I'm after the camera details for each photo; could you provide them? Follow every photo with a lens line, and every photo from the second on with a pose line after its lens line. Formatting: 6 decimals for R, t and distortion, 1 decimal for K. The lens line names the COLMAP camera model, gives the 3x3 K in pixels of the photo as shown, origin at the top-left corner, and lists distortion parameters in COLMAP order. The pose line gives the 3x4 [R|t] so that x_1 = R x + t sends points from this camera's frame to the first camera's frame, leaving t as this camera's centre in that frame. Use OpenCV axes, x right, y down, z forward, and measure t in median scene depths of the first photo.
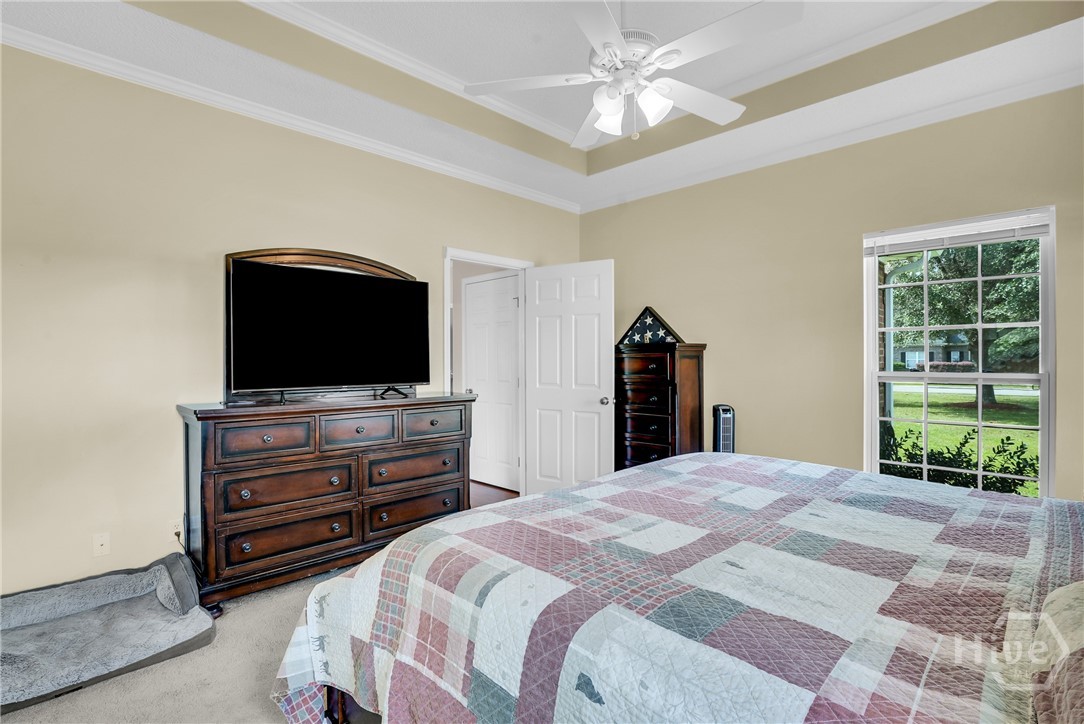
lens RADIAL K [[503.7, 0, 553.6], [0, 503.7, 360.5], [0, 0, 1]] dist [-0.067584, 0.007811]
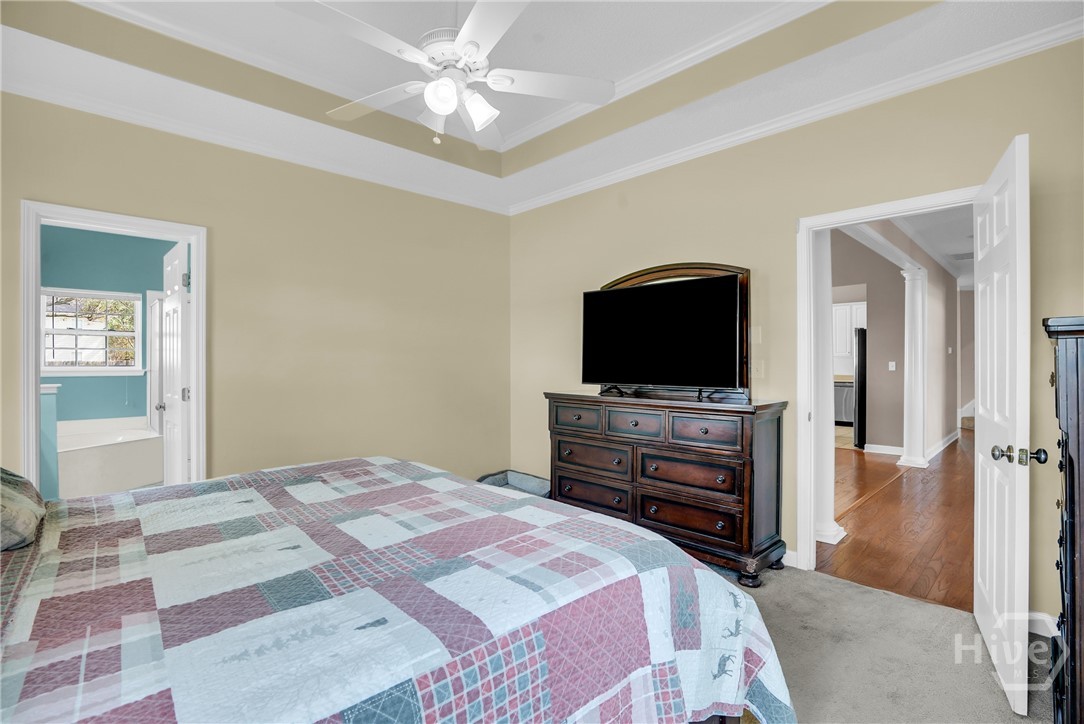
lens RADIAL K [[503.7, 0, 553.6], [0, 503.7, 360.5], [0, 0, 1]] dist [-0.067584, 0.007811]
pose [[-0.024183, 0.000785, -0.999707, 0.782006], [0.001732, 0.999998, 0.000744, -0.005568], [0.999706, -0.001713, -0.024184, 0.866923]]
